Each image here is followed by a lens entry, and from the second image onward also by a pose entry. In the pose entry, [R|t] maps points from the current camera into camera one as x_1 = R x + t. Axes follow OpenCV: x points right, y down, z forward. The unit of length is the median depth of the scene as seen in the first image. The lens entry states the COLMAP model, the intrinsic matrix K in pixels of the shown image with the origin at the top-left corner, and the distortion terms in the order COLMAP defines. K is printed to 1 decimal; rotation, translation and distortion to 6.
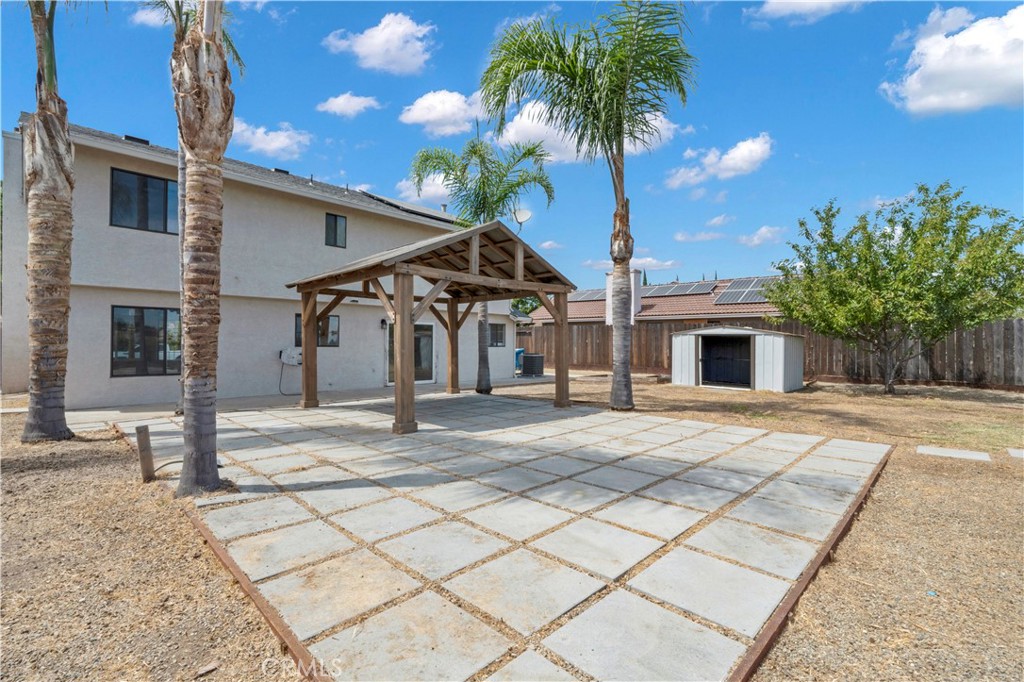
lens RADIAL K [[461.0, 0, 512.0], [0, 461.0, 341.0], [0, 0, 1]] dist [0.003783, 0.001439]
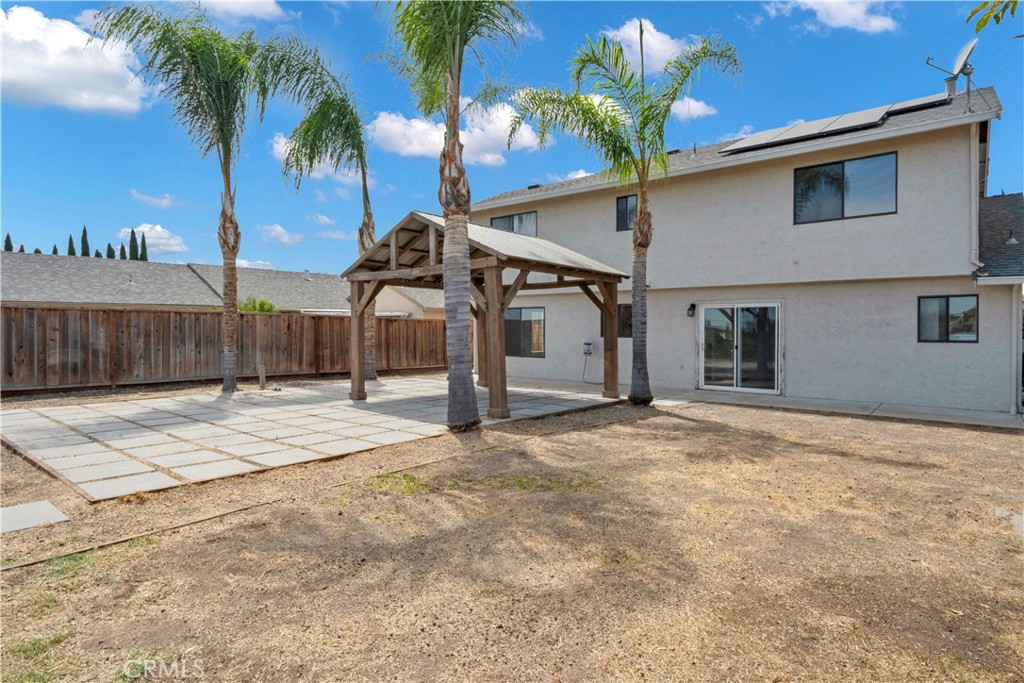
lens RADIAL K [[522.9, 0, 512.0], [0, 522.9, 341.5], [0, 0, 1]] dist [-0.000648, -0.000050]
pose [[0.042107, 0.004598, -0.999103, 0.735774], [0.004684, 0.999978, 0.004800, 0.015243], [0.999102, -0.004882, 0.042085, 0.780334]]
